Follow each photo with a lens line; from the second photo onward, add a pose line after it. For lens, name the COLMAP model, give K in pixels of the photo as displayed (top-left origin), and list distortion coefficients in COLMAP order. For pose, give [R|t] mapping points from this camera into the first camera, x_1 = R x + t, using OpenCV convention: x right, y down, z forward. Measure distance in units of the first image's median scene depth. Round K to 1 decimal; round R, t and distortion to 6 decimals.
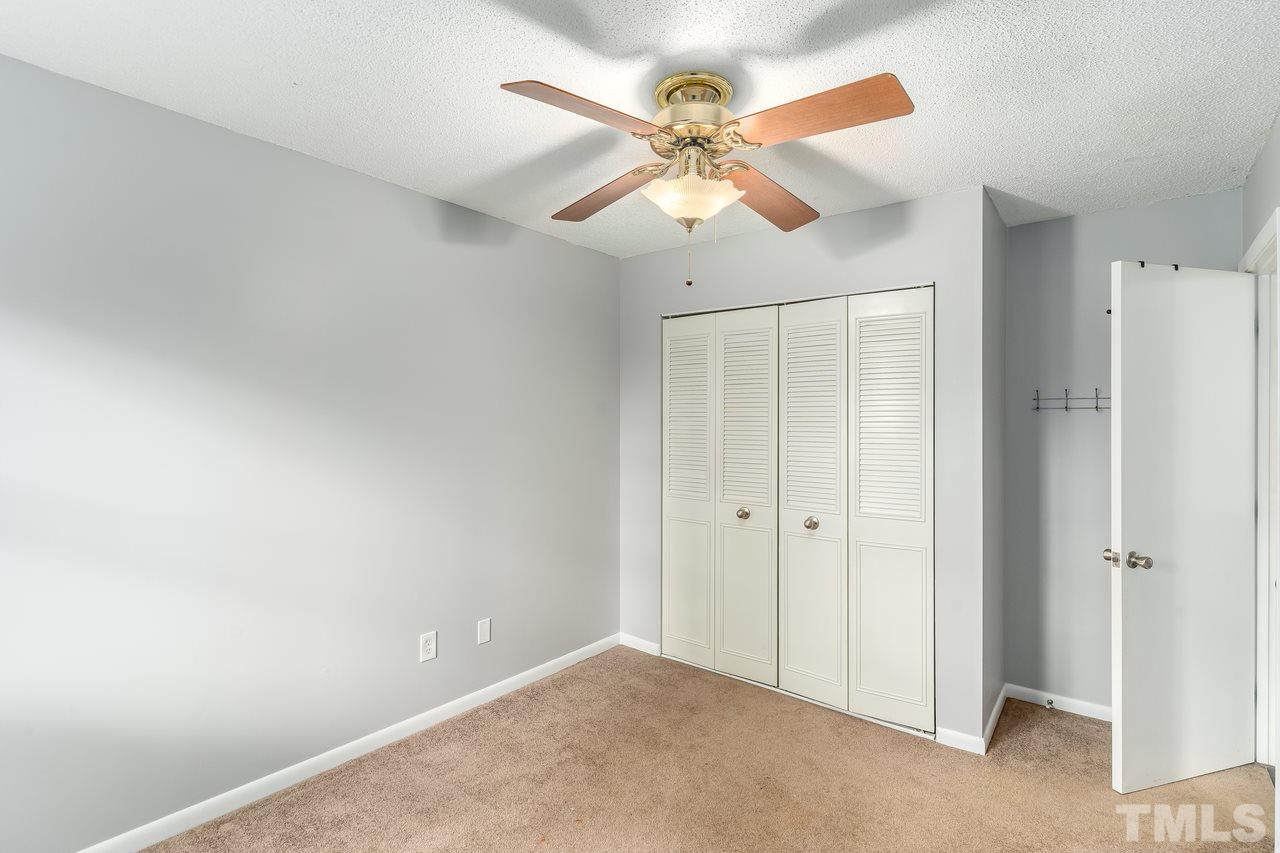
lens RADIAL K [[578.2, 0, 634.9], [0, 578.2, 420.6], [0, 0, 1]] dist [-0.019113, 0.000410]
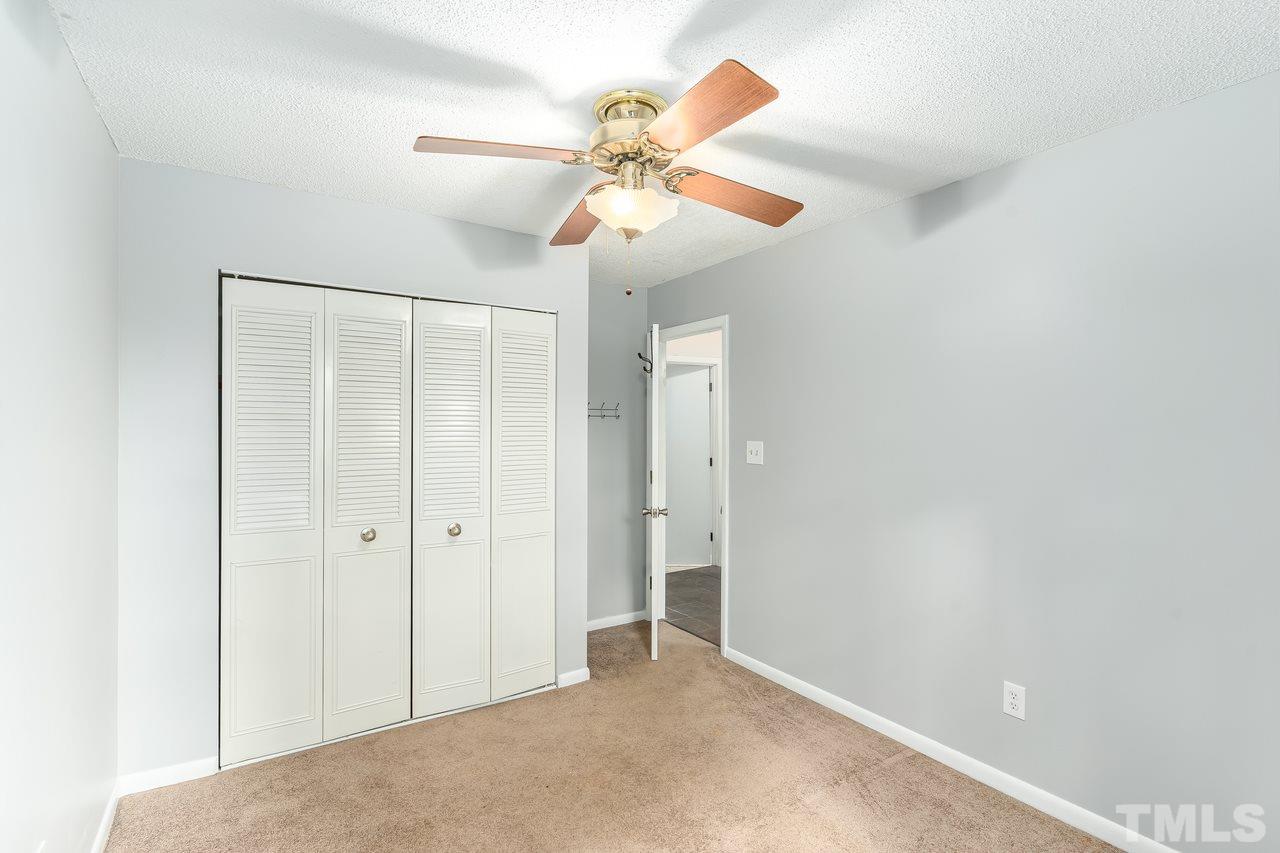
lens RADIAL K [[578.2, 0, 639.2], [0, 578.2, 425.5], [0, 0, 1]] dist [-0.019113, 0.000410]
pose [[0.345145, -0.005184, 0.938535, -0.490492], [-0.000872, 0.999983, 0.005844, -0.005335], [-0.938549, -0.002835, 0.345134, 0.360832]]
